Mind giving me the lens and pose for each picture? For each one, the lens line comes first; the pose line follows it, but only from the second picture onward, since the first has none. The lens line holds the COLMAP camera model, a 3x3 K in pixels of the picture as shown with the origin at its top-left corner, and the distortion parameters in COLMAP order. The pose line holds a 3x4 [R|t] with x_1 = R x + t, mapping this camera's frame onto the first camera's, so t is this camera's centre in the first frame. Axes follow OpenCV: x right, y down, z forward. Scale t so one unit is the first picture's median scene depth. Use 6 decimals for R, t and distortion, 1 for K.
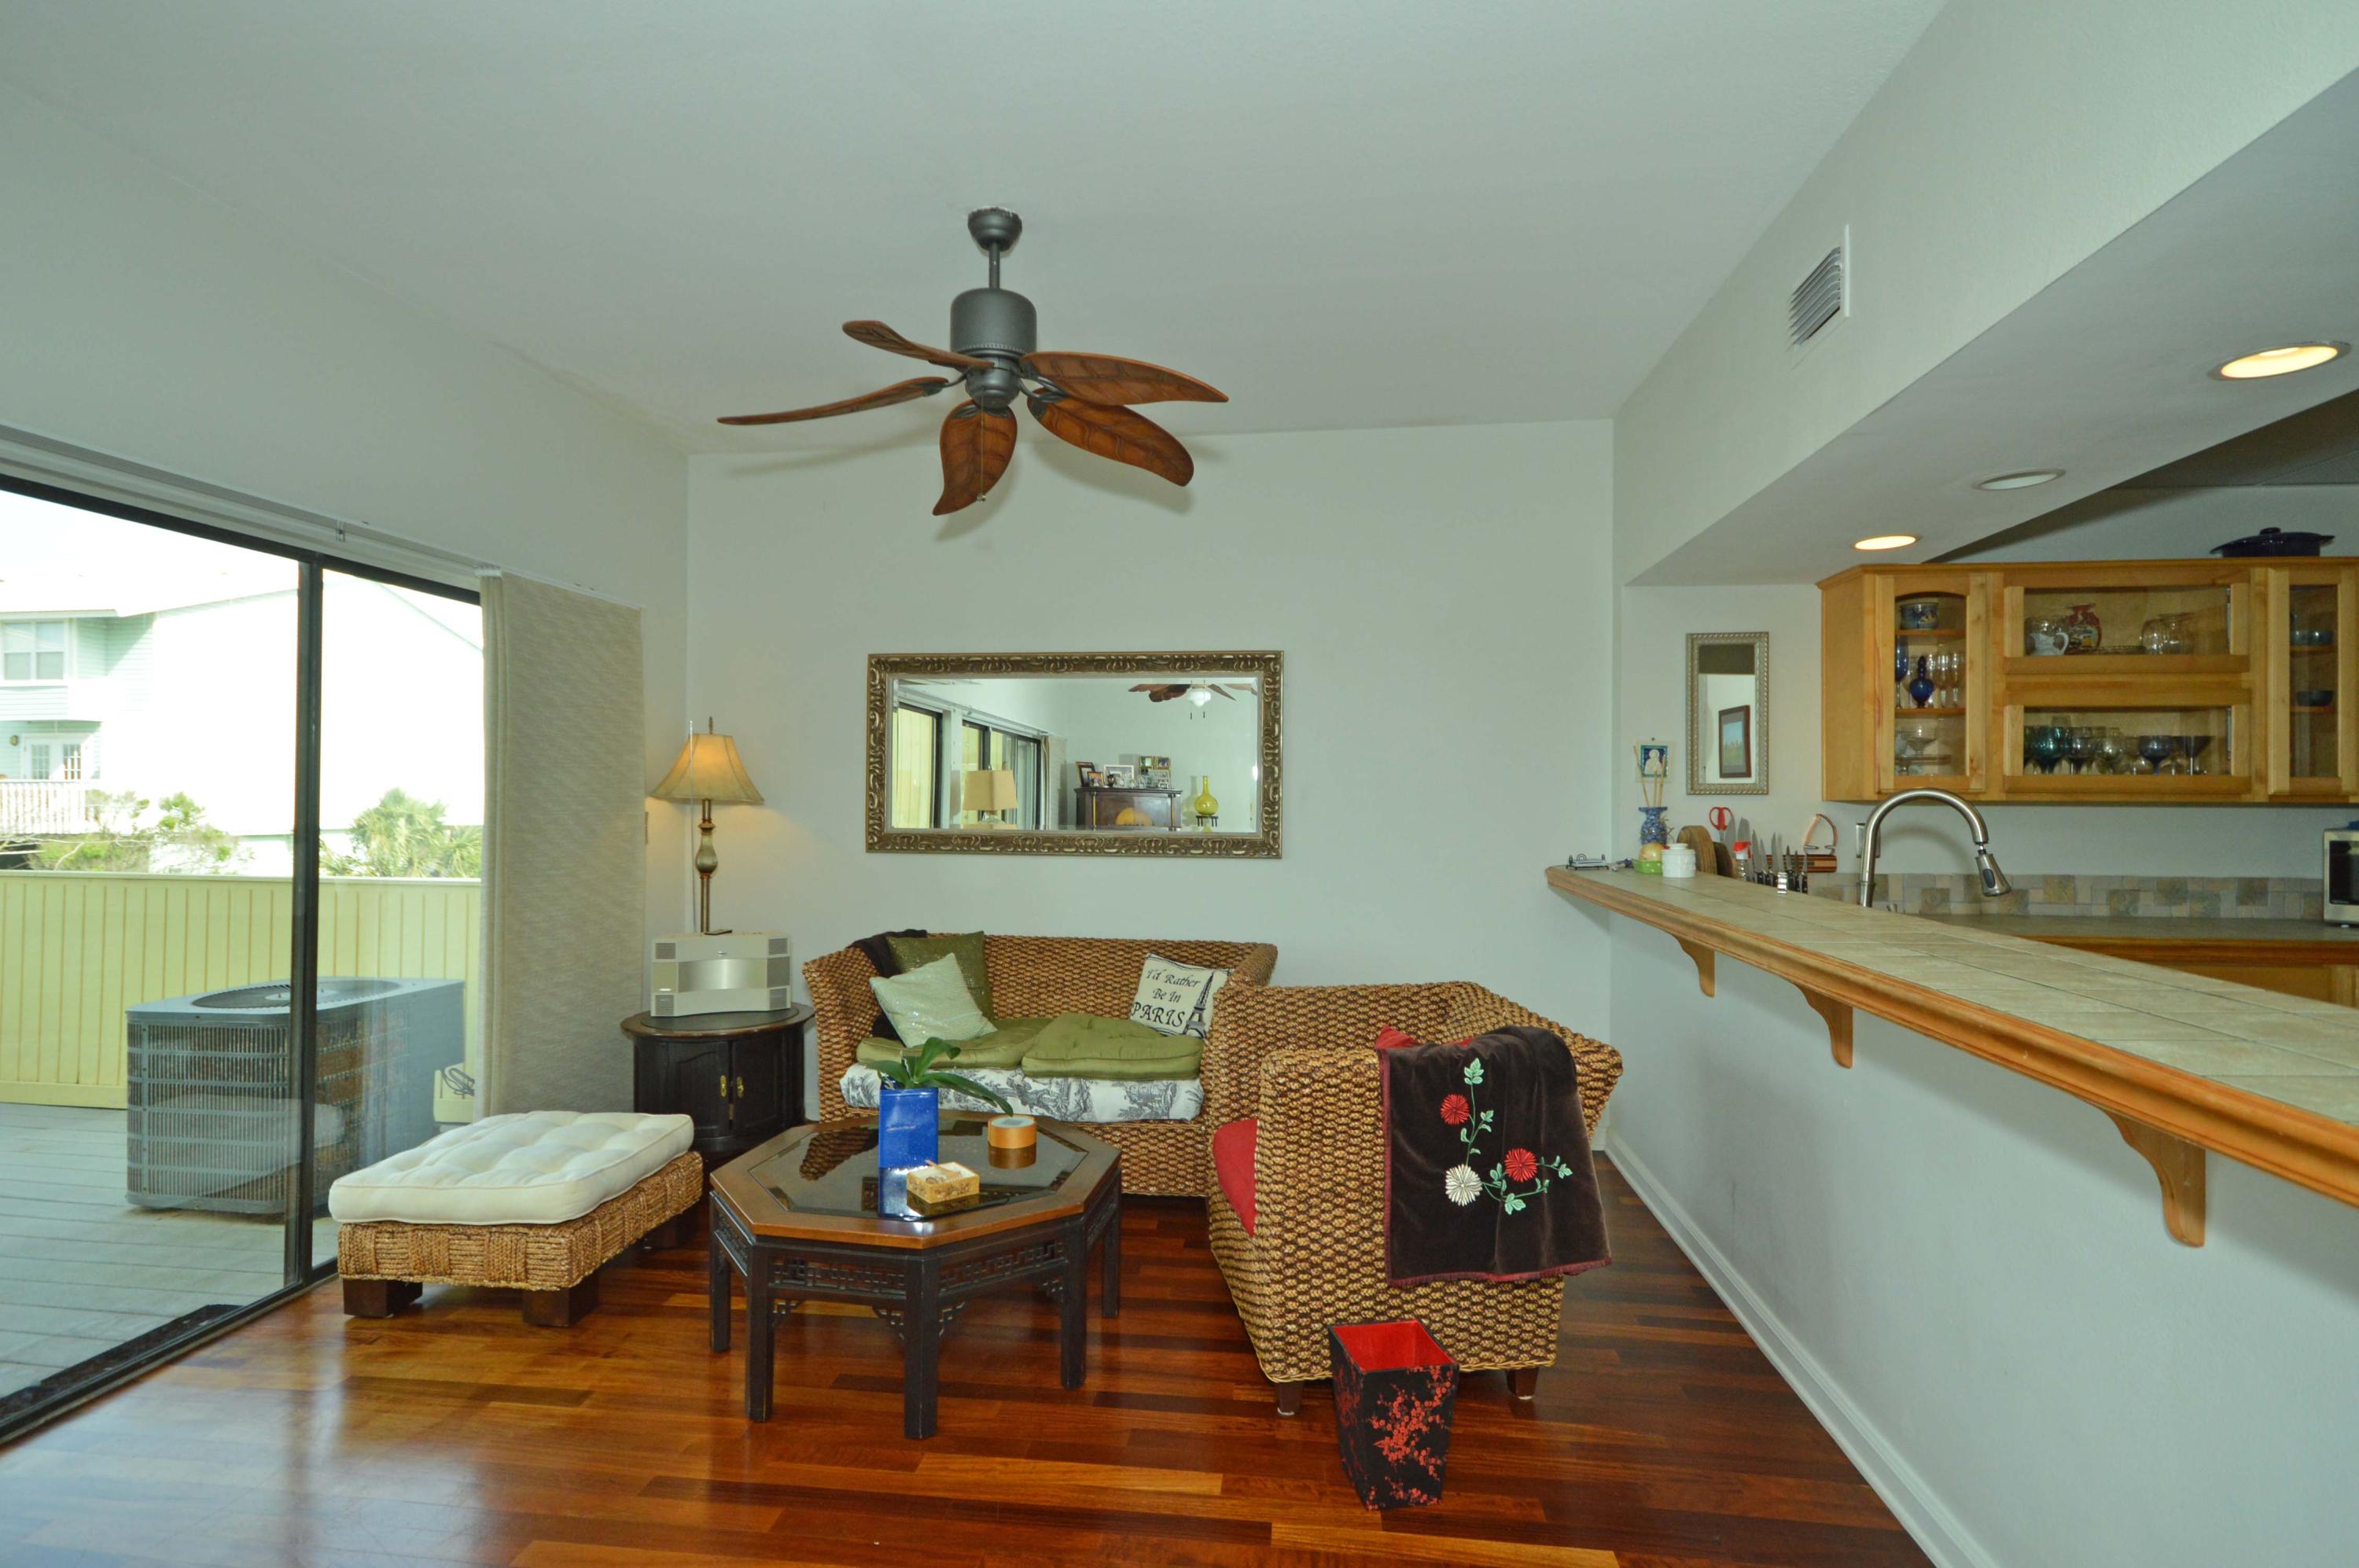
lens RADIAL K [[1145.6, 0, 1144.4], [0, 1145.6, 805.4], [0, 0, 1]] dist [0.000192, -0.001982]
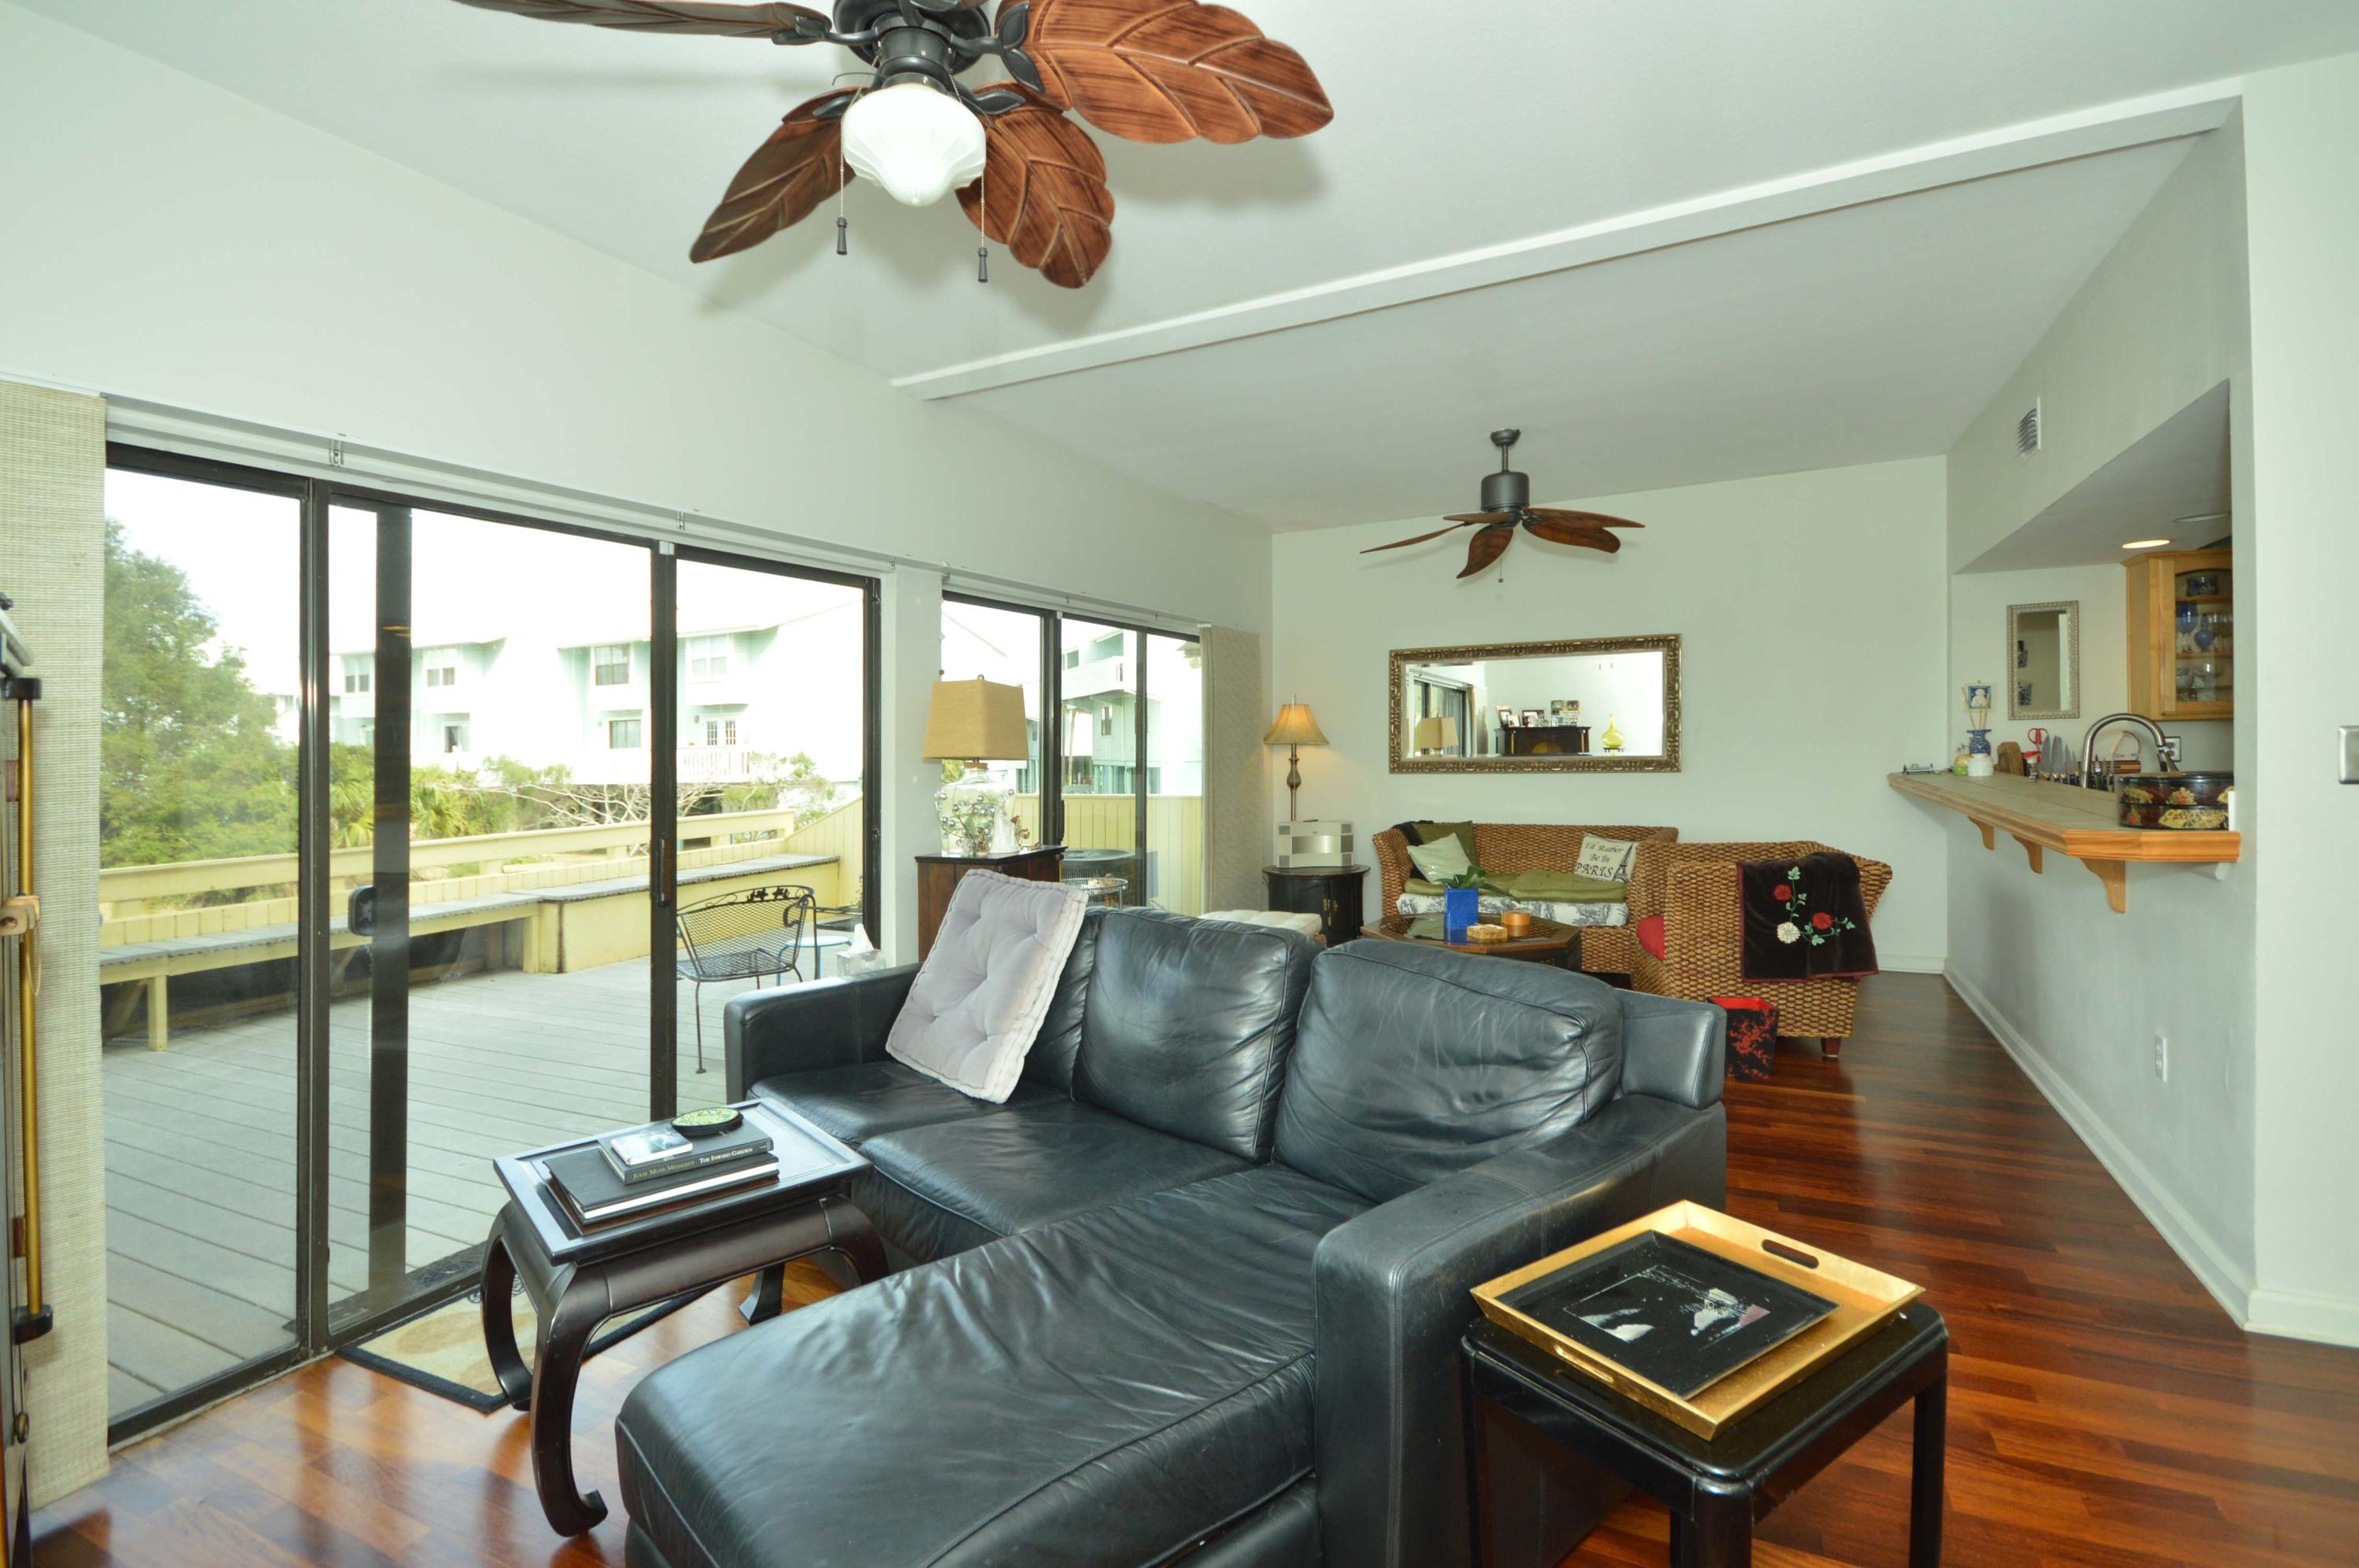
lens RADIAL K [[1086.6, 0, 1114.9], [0, 1086.6, 808.9], [0, 0, 1]] dist [0.009472, -0.012090]
pose [[0.935942, -0.006289, -0.352098, -0.078852], [0.025655, 0.998401, 0.050364, 0.004149], [0.351218, -0.056171, 0.934607, -0.646971]]
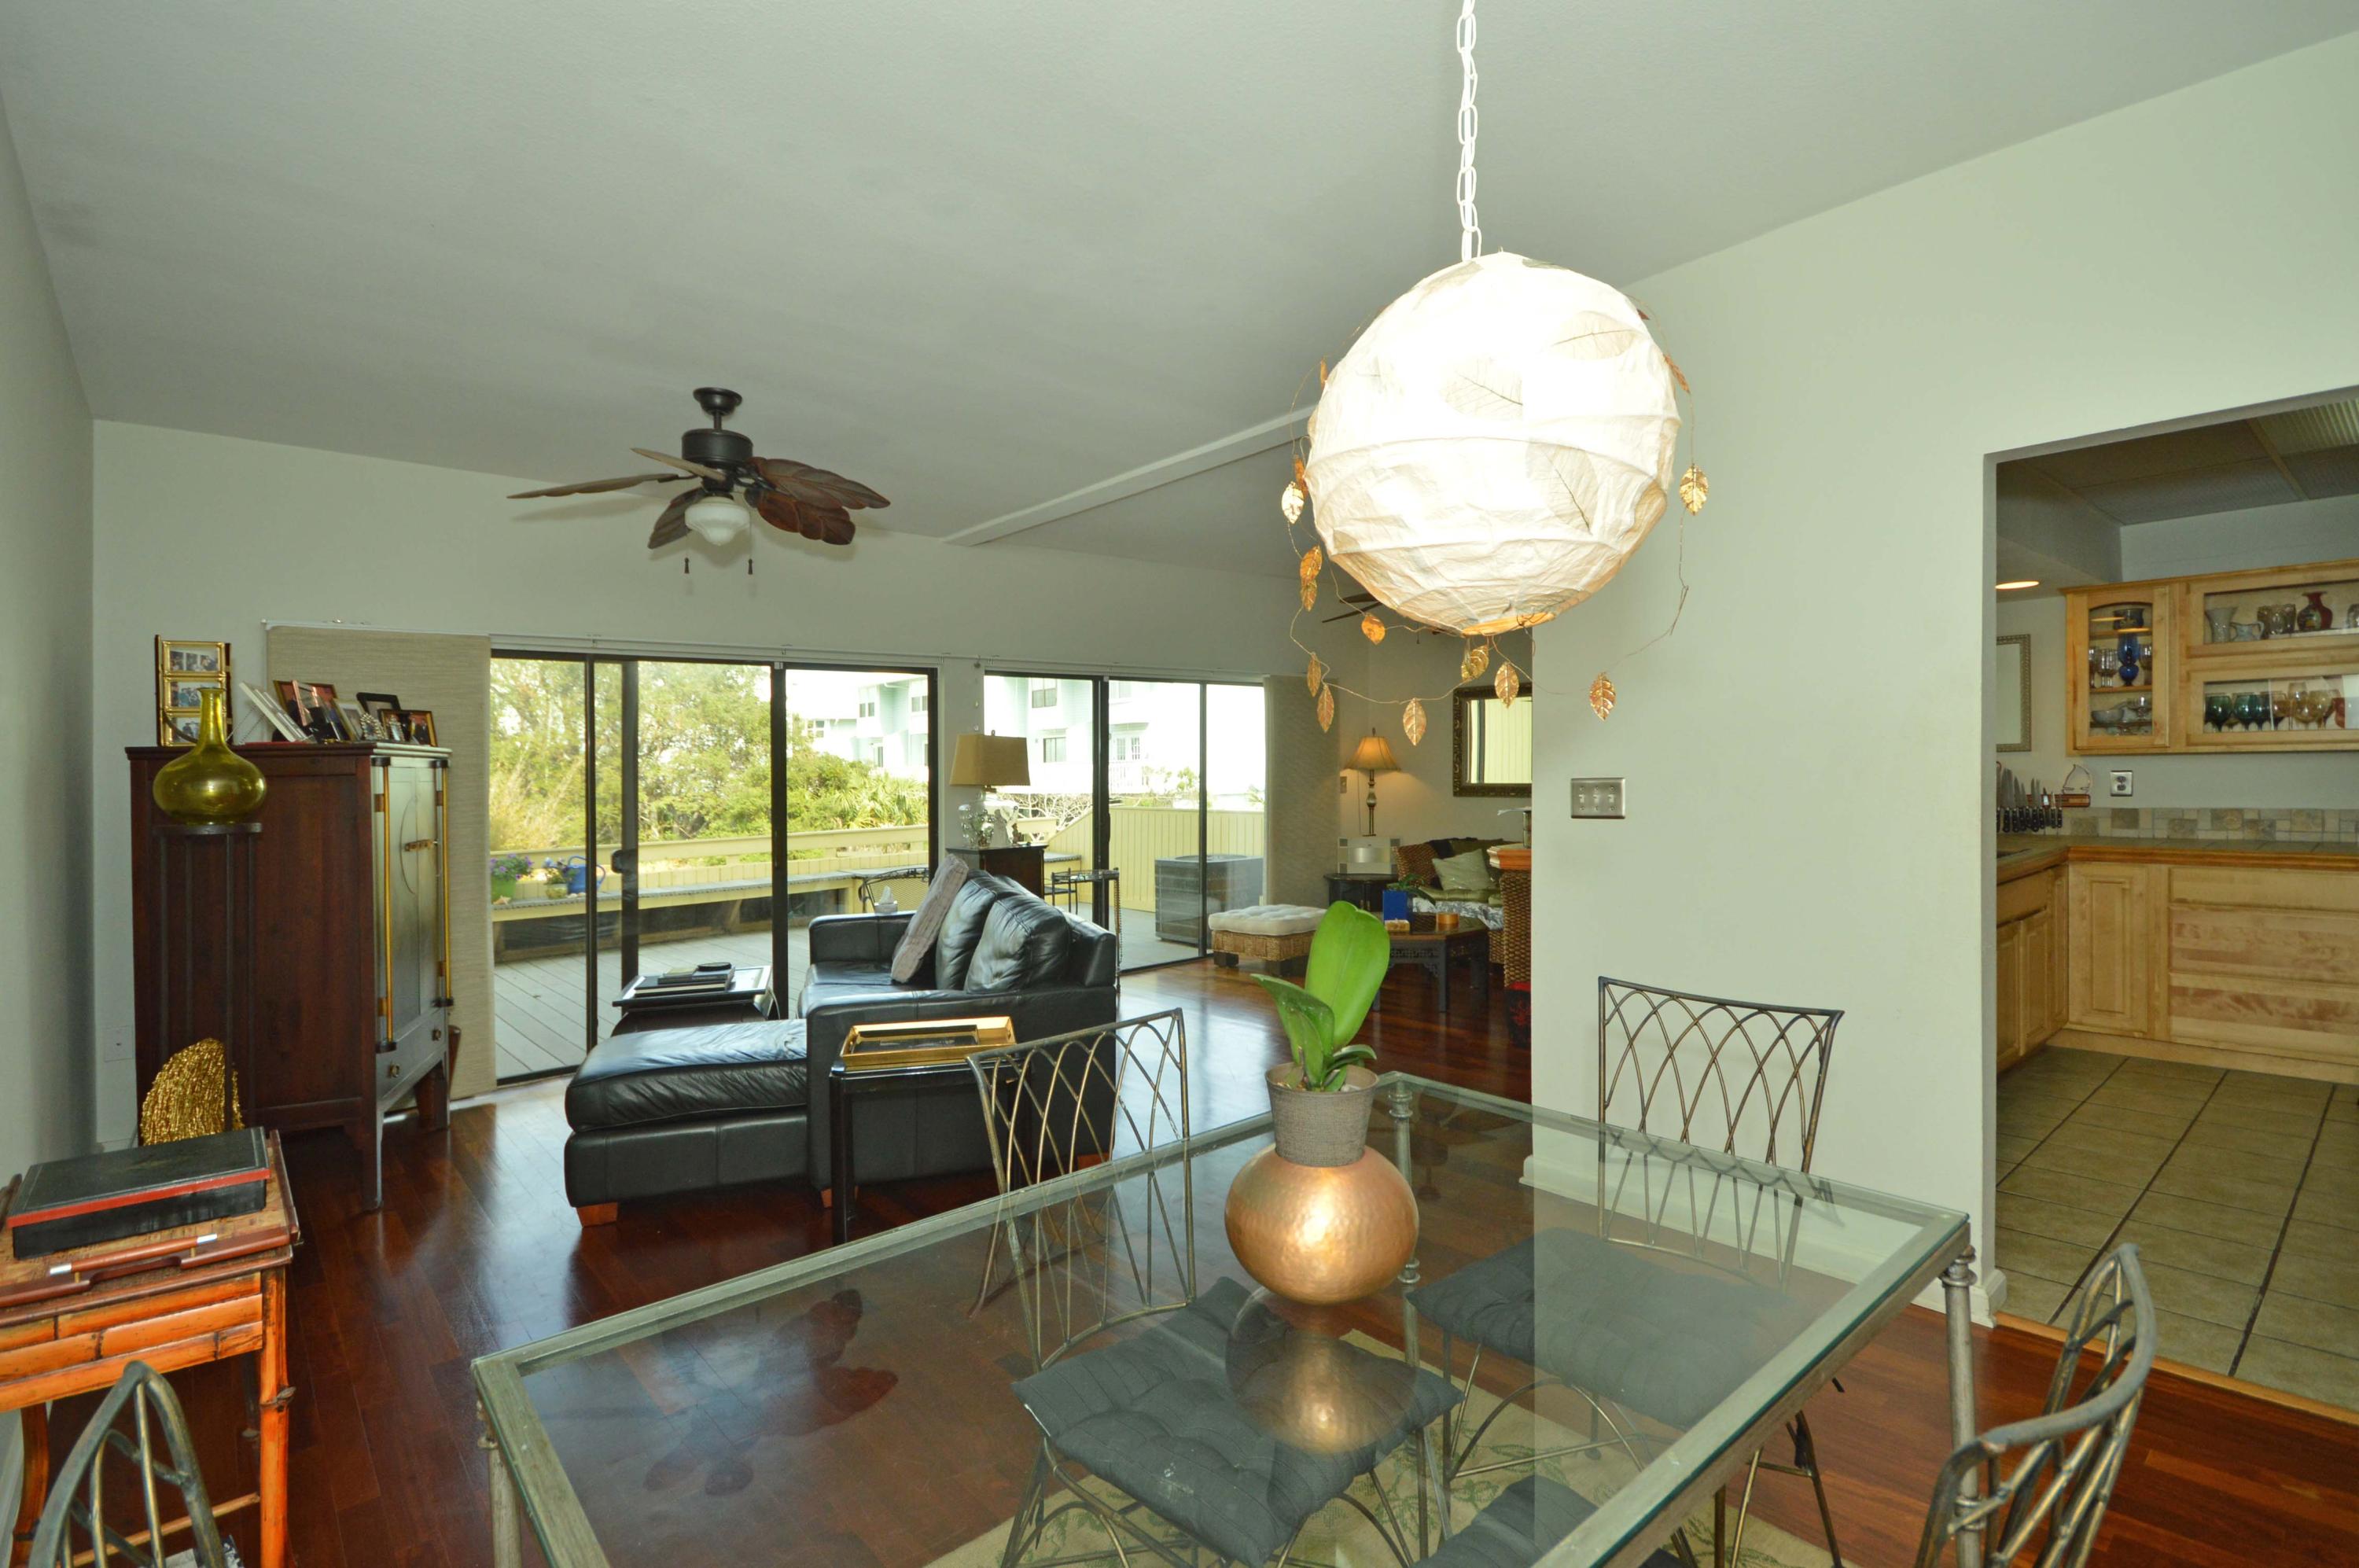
lens RADIAL K [[1086.6, 0, 1144.2], [0, 1086.6, 823.0], [0, 0, 1]] dist [0.009472, -0.012090]
pose [[0.735015, 0.013025, -0.677926, 0.674312], [0.023126, 0.998752, 0.044262, -0.005673], [0.677657, -0.048211, 0.733796, -0.725307]]
